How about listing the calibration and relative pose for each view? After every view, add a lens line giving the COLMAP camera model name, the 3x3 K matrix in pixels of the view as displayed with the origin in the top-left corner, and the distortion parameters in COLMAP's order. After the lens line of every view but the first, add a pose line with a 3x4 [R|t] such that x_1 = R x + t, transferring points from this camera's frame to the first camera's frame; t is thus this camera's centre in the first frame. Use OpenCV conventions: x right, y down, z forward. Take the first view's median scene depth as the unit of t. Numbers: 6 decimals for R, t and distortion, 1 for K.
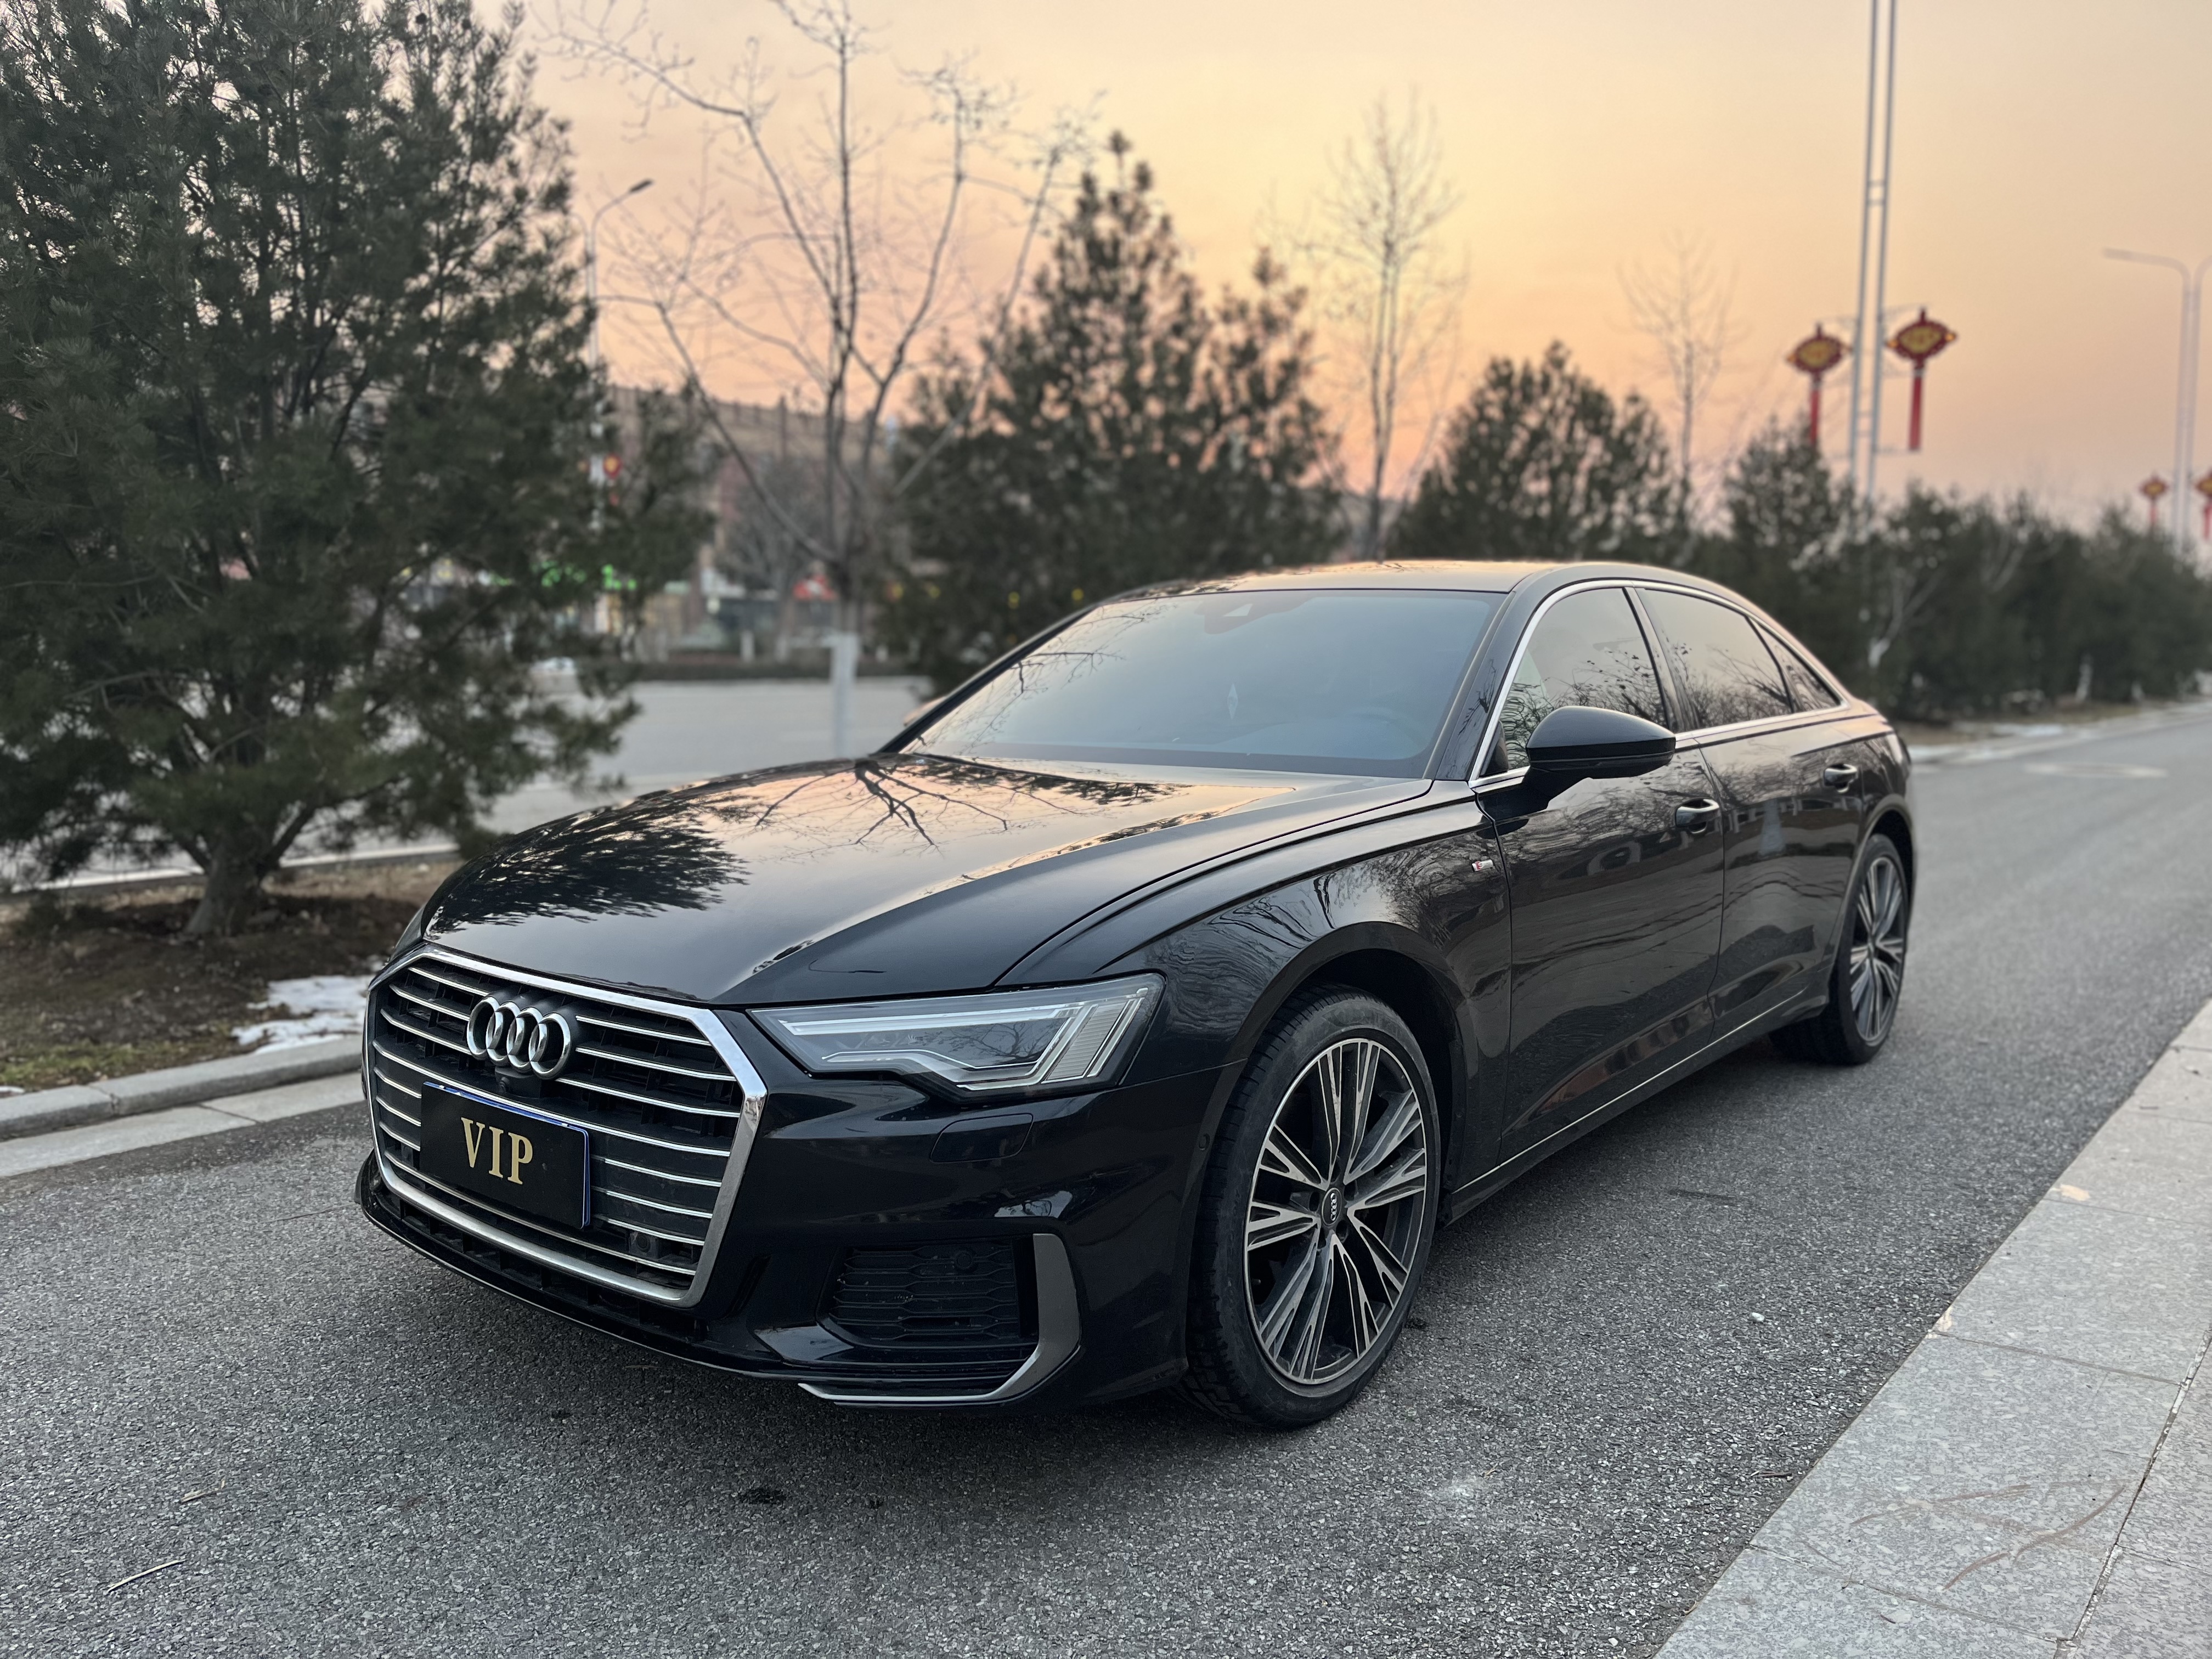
lens RADIAL K [[1707.3, 0, 1106.0], [0, 1707.3, 829.5], [0, 0, 1]] dist [0.045201, -0.058763]
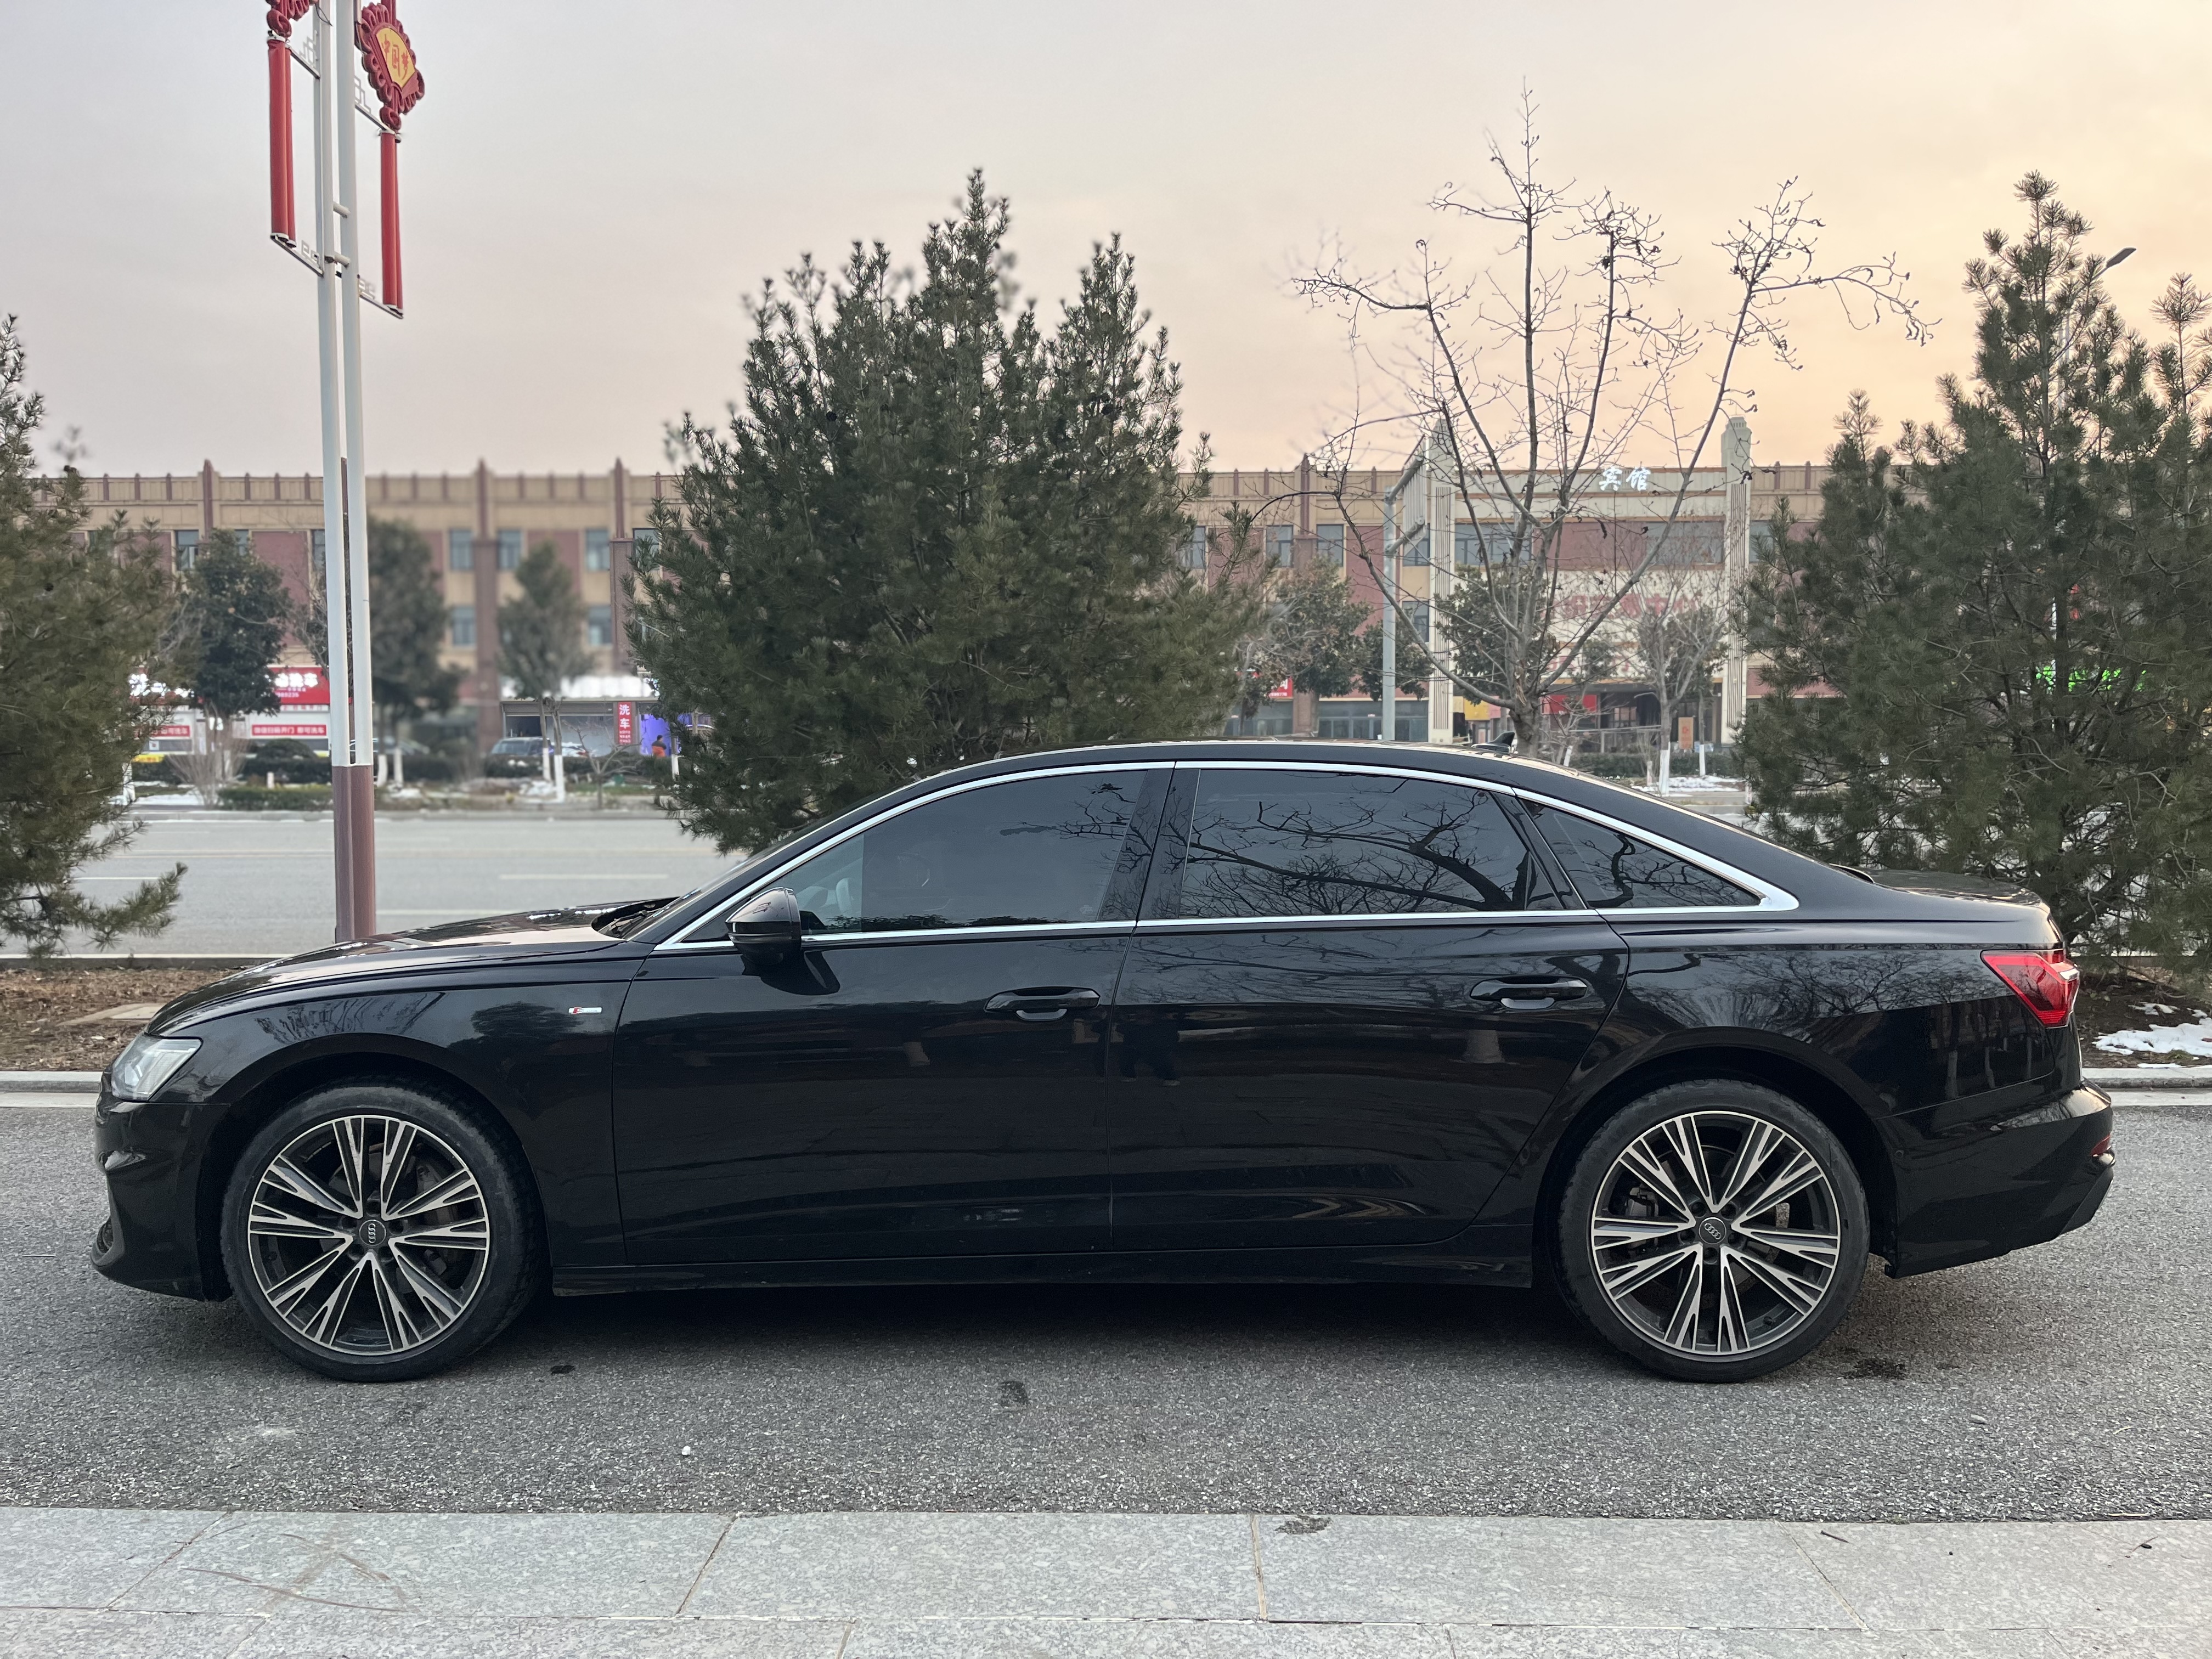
lens RADIAL K [[1729.7, 0, 1106.0], [0, 1729.7, 829.5], [0, 0, 1]] dist [0.001320, 0.001343]
pose [[0.607498, 0.020220, -0.794064, 1.583024], [-0.071163, 0.997041, -0.029054, -0.111560], [0.791127, 0.074158, 0.607139, 0.566053]]
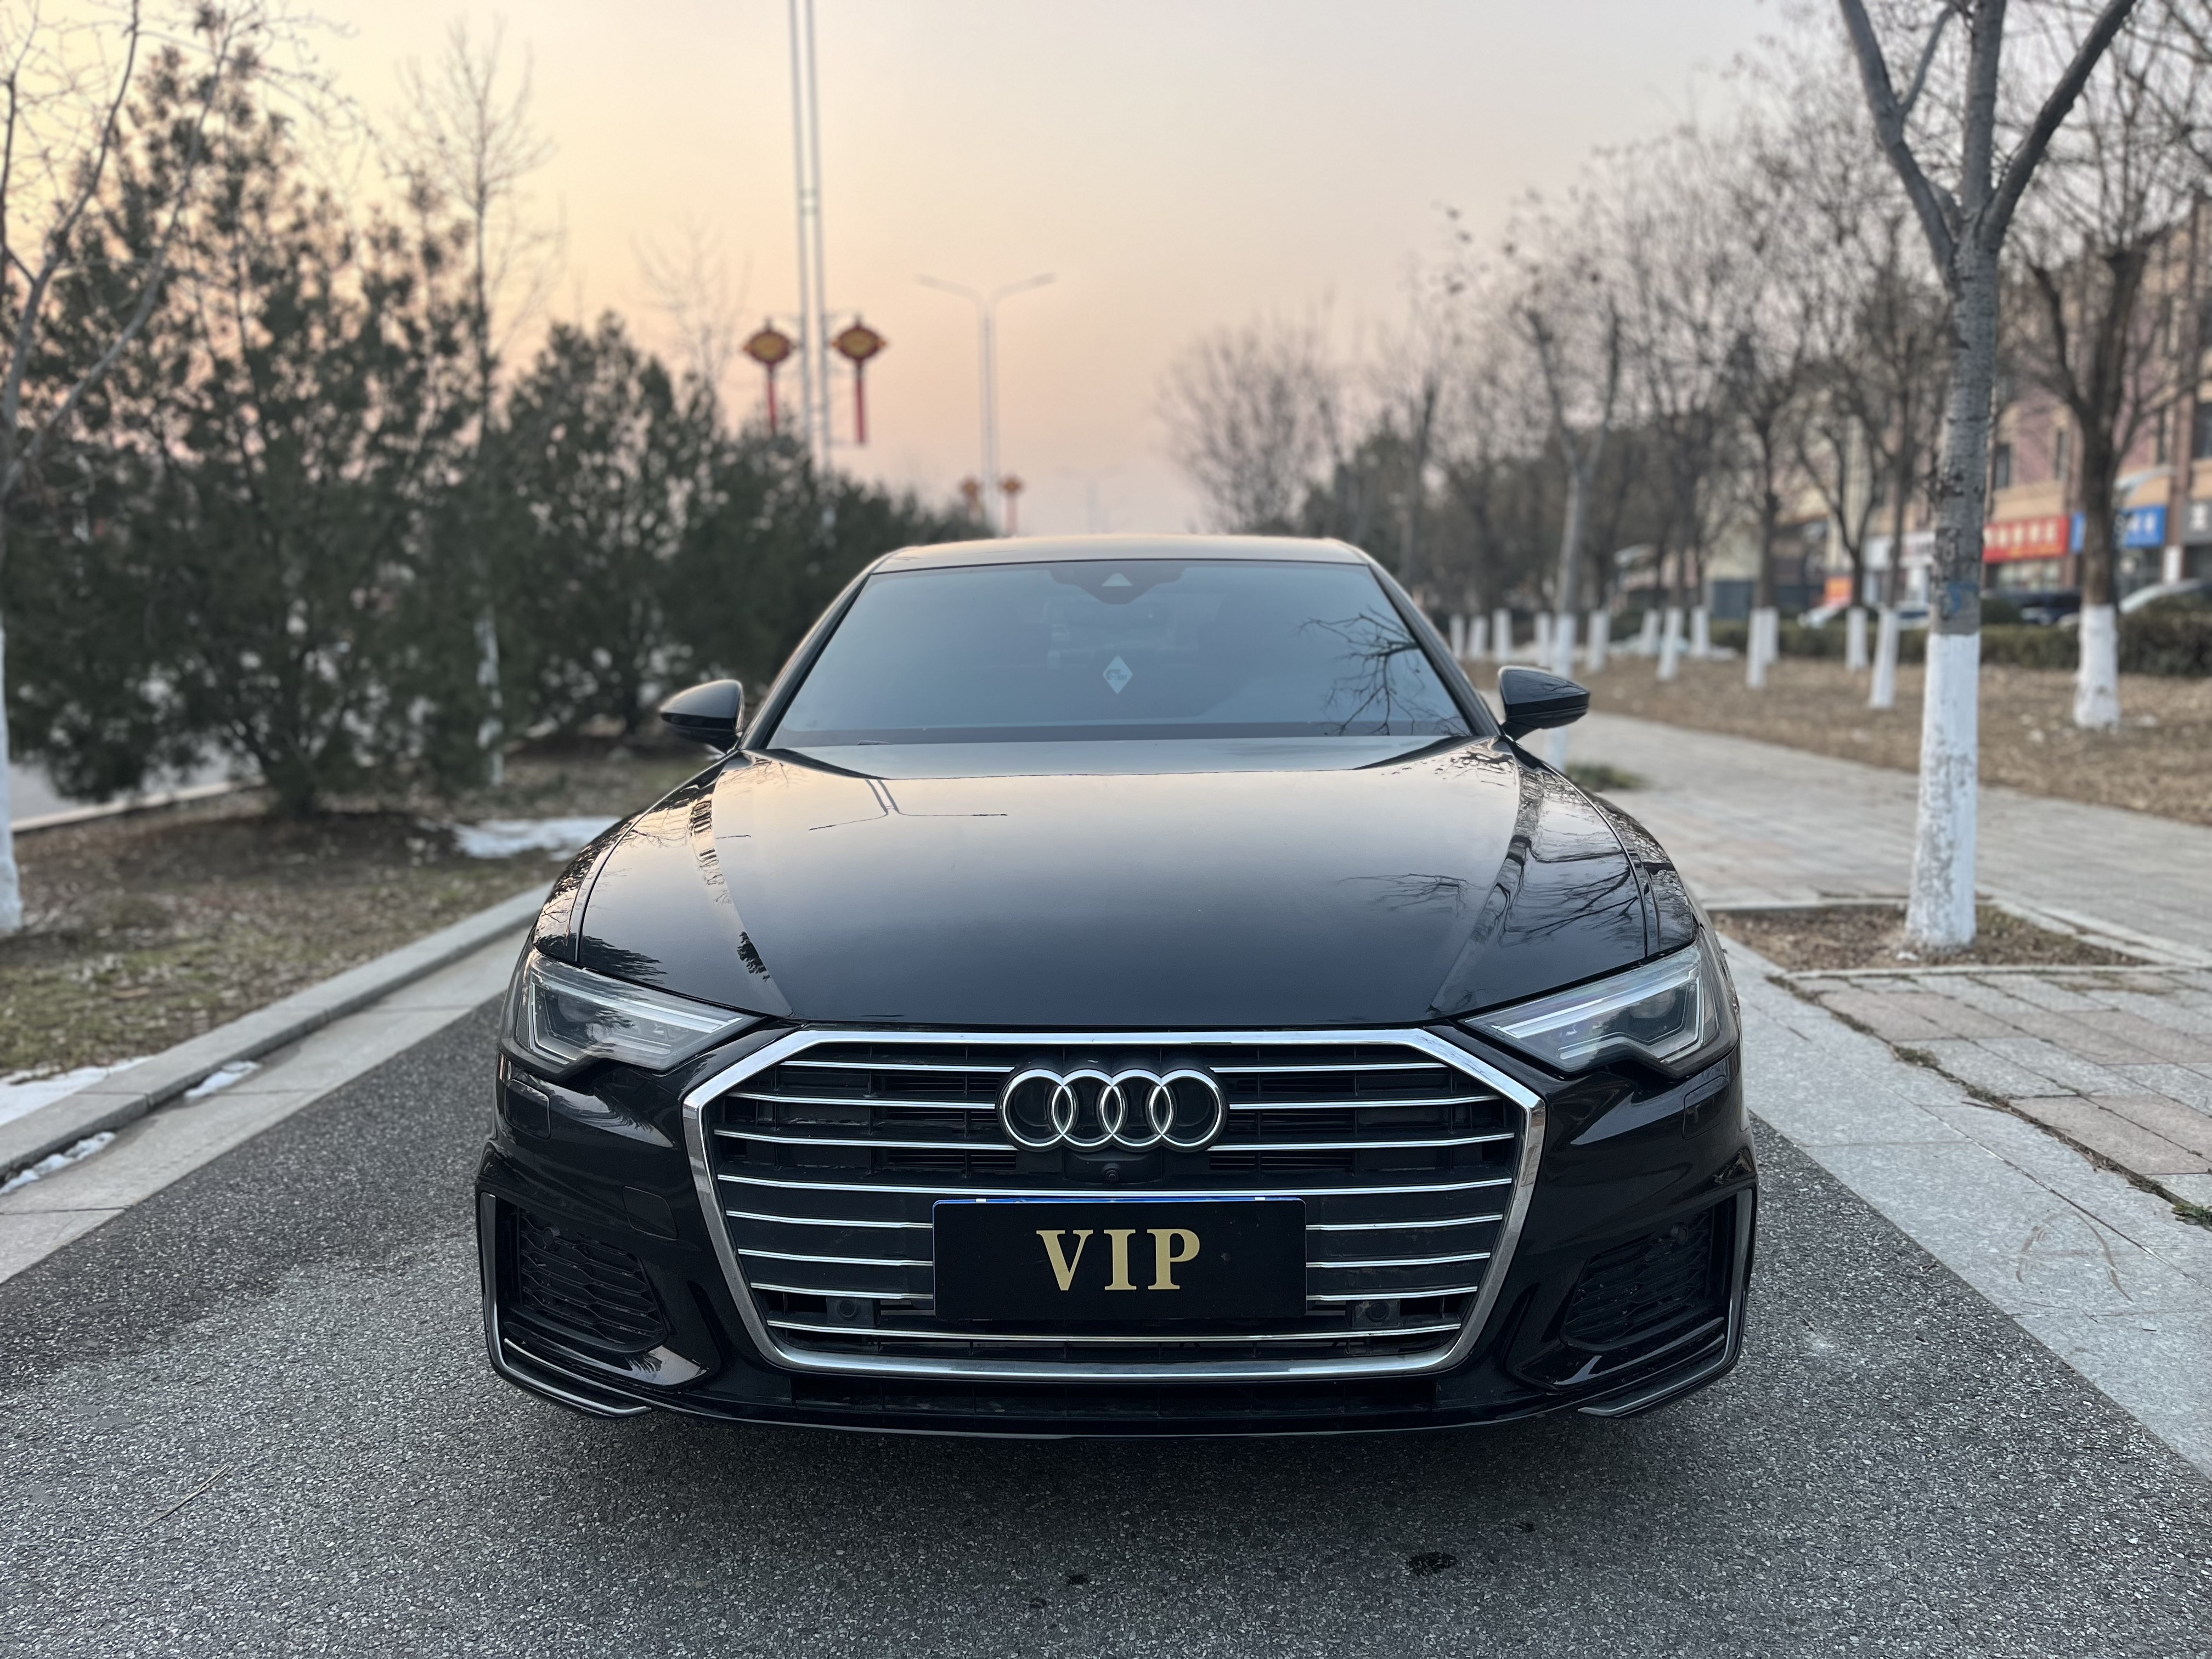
lens RADIAL K [[1707.3, 0, 1106.0], [0, 1707.3, 829.5], [0, 0, 1]] dist [0.045201, -0.058763]
pose [[0.773267, -0.087426, 0.628024, -0.758745], [0.080491, 0.995971, 0.039540, -0.035899], [-0.628951, 0.019976, 0.777189, 0.357257]]
